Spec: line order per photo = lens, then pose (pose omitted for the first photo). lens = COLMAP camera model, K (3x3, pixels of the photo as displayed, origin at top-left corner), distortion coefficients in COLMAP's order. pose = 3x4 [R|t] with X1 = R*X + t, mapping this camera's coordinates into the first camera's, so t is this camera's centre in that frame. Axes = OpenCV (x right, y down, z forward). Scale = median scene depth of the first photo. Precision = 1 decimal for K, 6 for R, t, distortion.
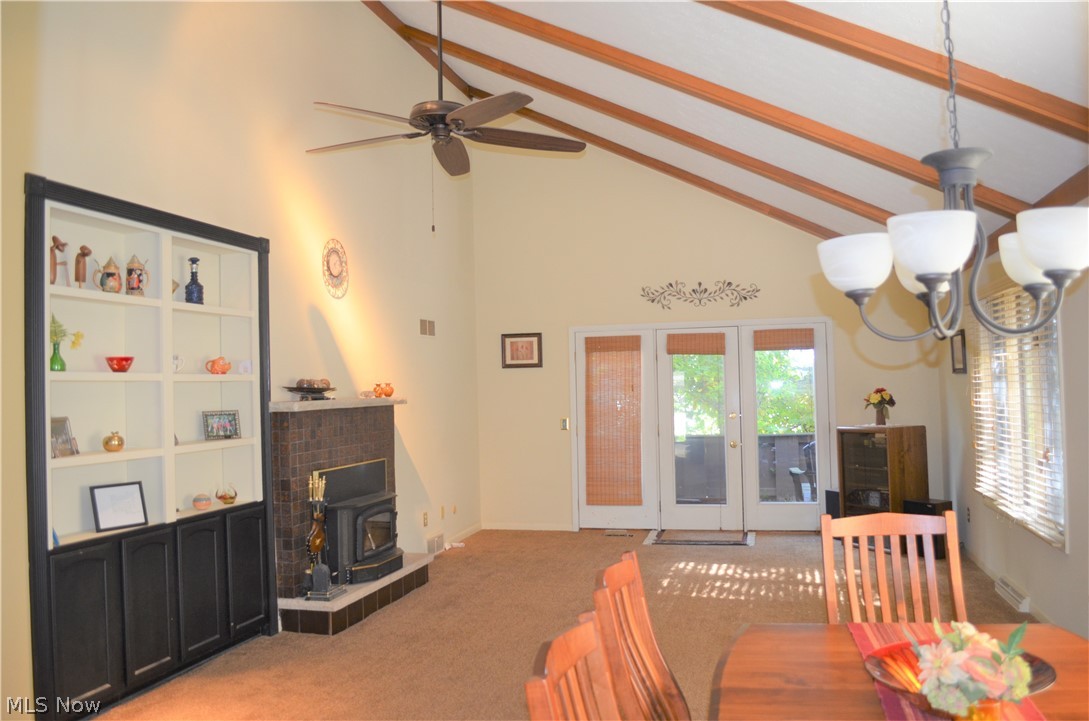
lens RADIAL K [[869.3, 0, 544.9], [0, 869.3, 364.0], [0, 0, 1]] dist [-0.078123, 0.001896]
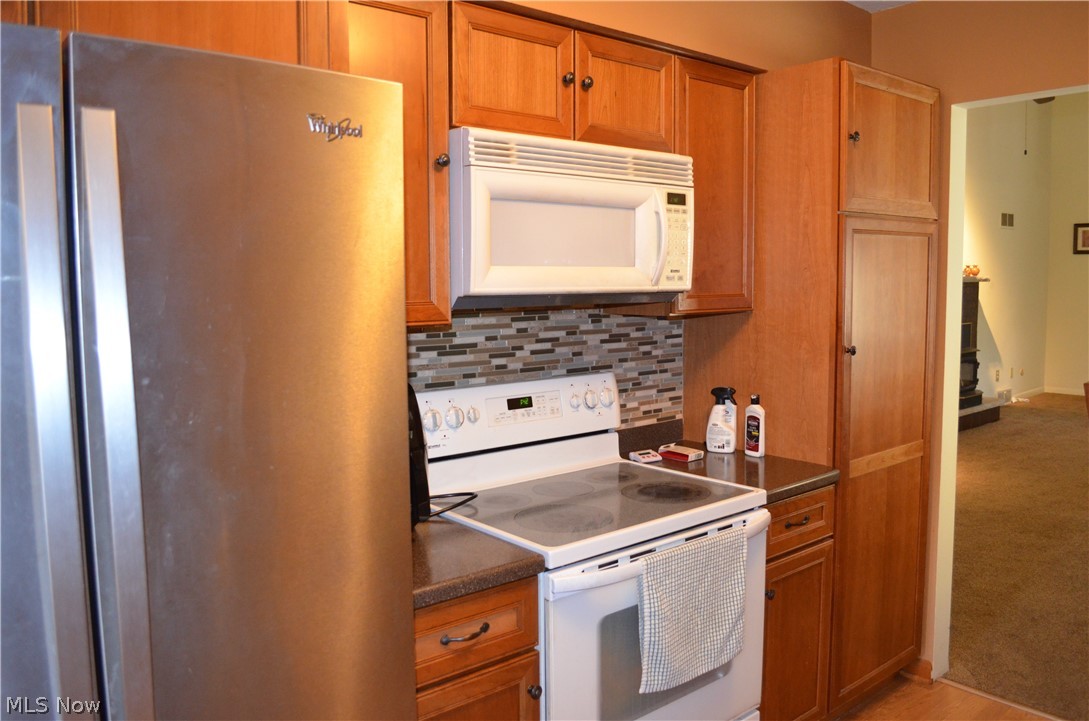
lens RADIAL K [[869.3, 0, 546.1], [0, 869.3, 358.2], [0, 0, 1]] dist [-0.078123, 0.001896]
pose [[0.825169, 0.070704, -0.560444, 0.011048], [0.003632, 0.991451, 0.130426, -0.007608], [0.564875, -0.109659, 0.817858, -0.380830]]
